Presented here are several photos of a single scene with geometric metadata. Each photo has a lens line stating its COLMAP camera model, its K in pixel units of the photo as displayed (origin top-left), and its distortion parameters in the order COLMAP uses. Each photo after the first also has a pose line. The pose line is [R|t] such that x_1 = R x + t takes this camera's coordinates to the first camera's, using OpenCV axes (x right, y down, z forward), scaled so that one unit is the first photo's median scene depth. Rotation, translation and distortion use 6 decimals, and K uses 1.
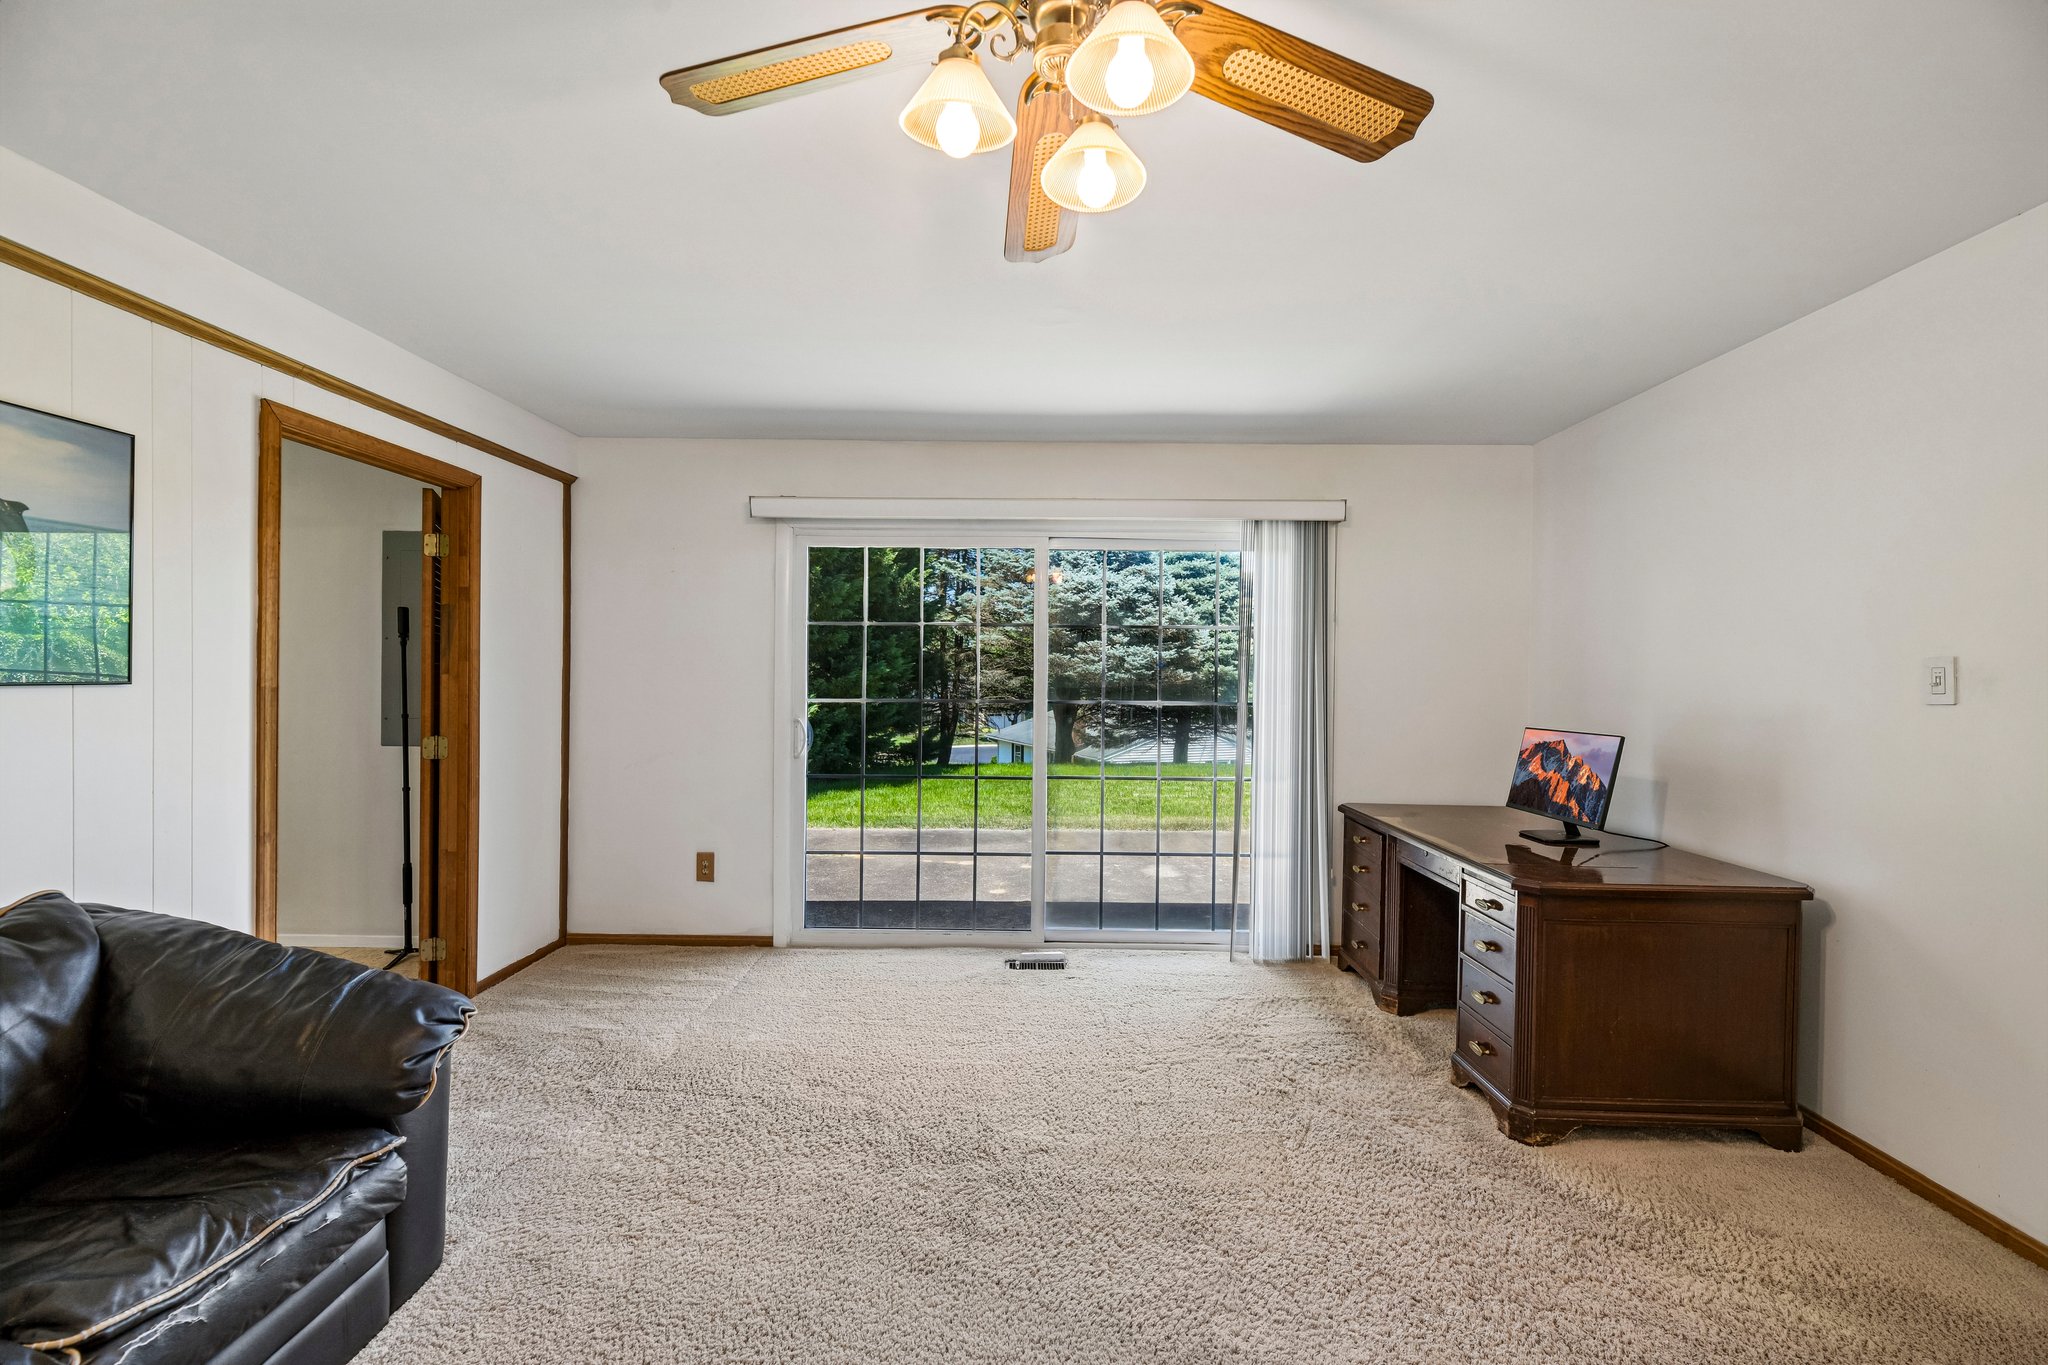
lens RADIAL K [[845.9, 0, 1039.8], [0, 845.9, 676.4], [0, 0, 1]] dist [0.003394, -0.004520]
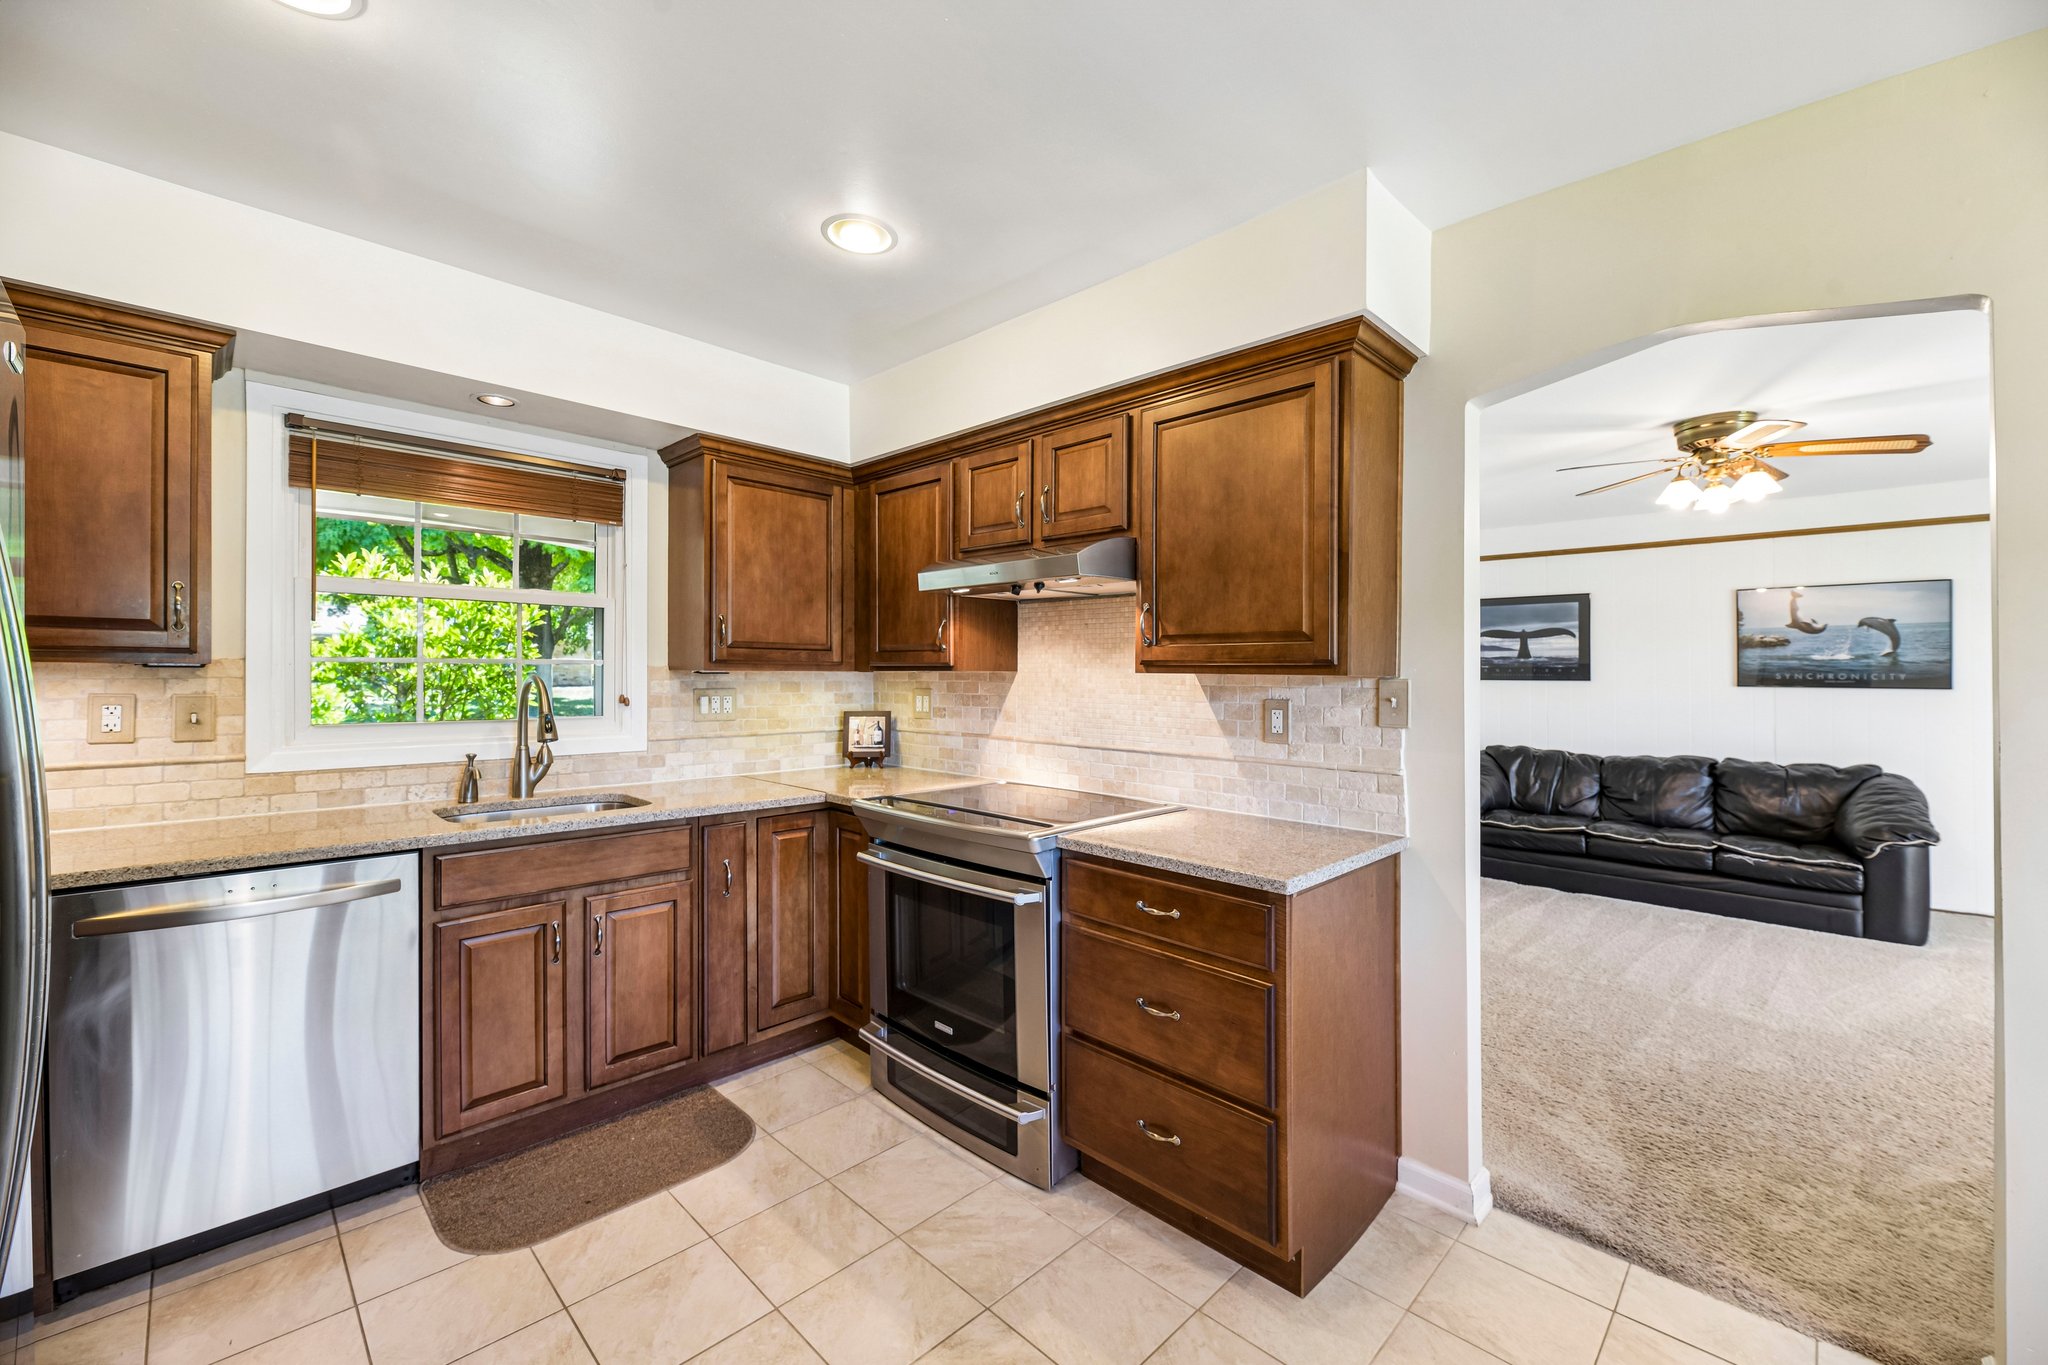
lens RADIAL K [[829.6, 0, 1024.2], [0, 829.6, 662.0], [0, 0, 1]] dist [-0.001208, -0.000680]
pose [[-0.684105, -0.023731, -0.728997, 1.400351], [-0.015486, 0.999718, -0.018011, 0.009889], [0.729219, -0.001032, -0.684280, 0.440825]]
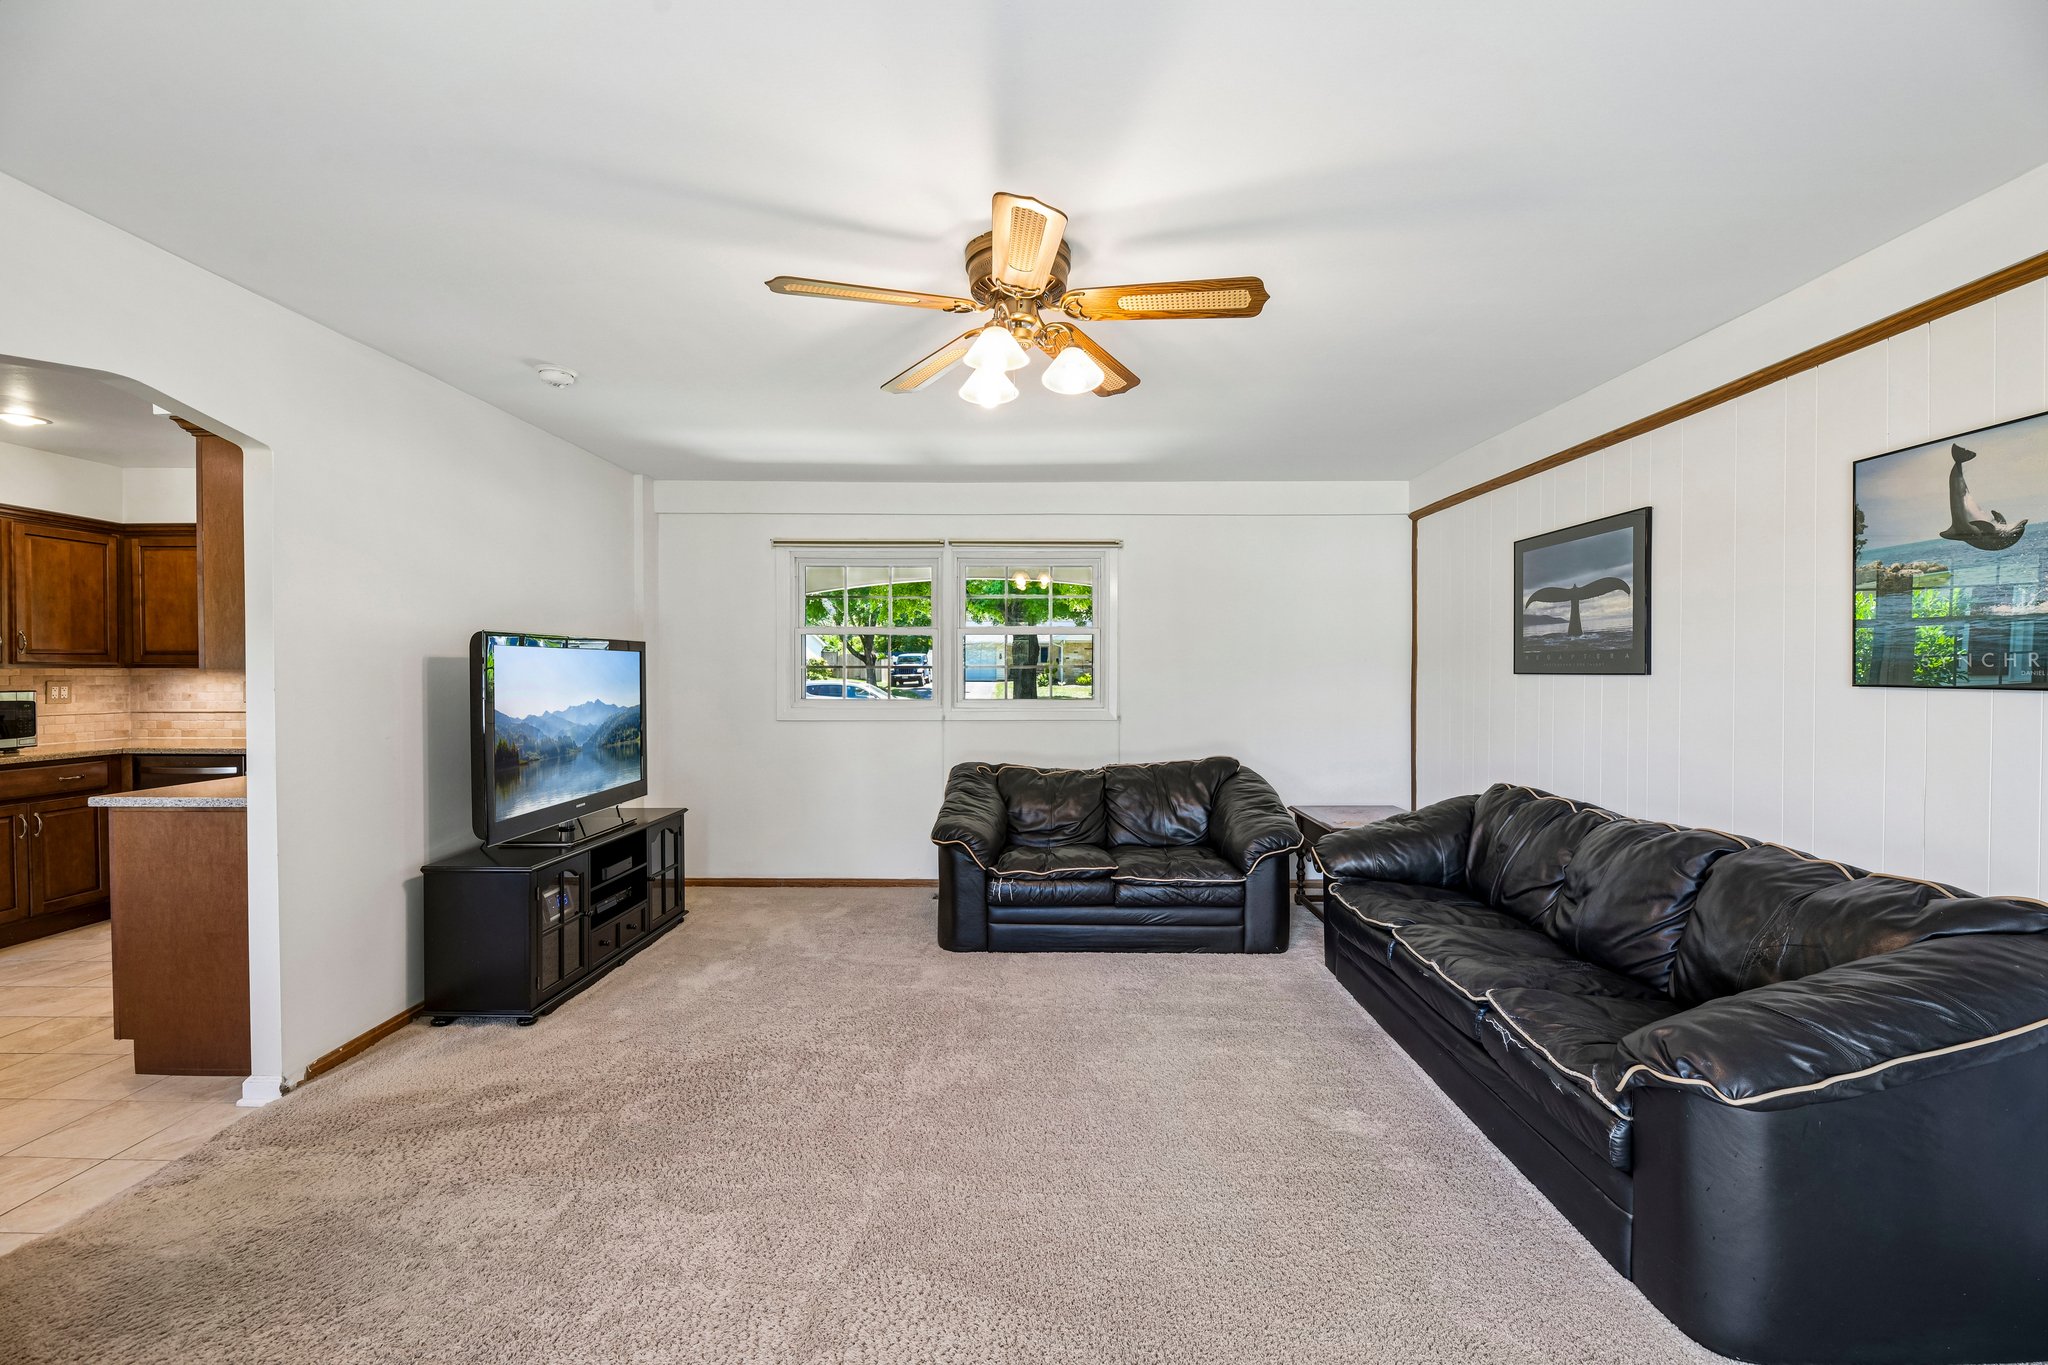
lens RADIAL K [[845.9, 0, 1033.7], [0, 845.9, 682.4], [0, 0, 1]] dist [0.003394, -0.004520]
pose [[-0.999934, -0.007122, -0.009014, -0.002635], [-0.007304, 0.999767, 0.020325, -0.005949], [0.008867, 0.020389, -0.999753, 1.040193]]
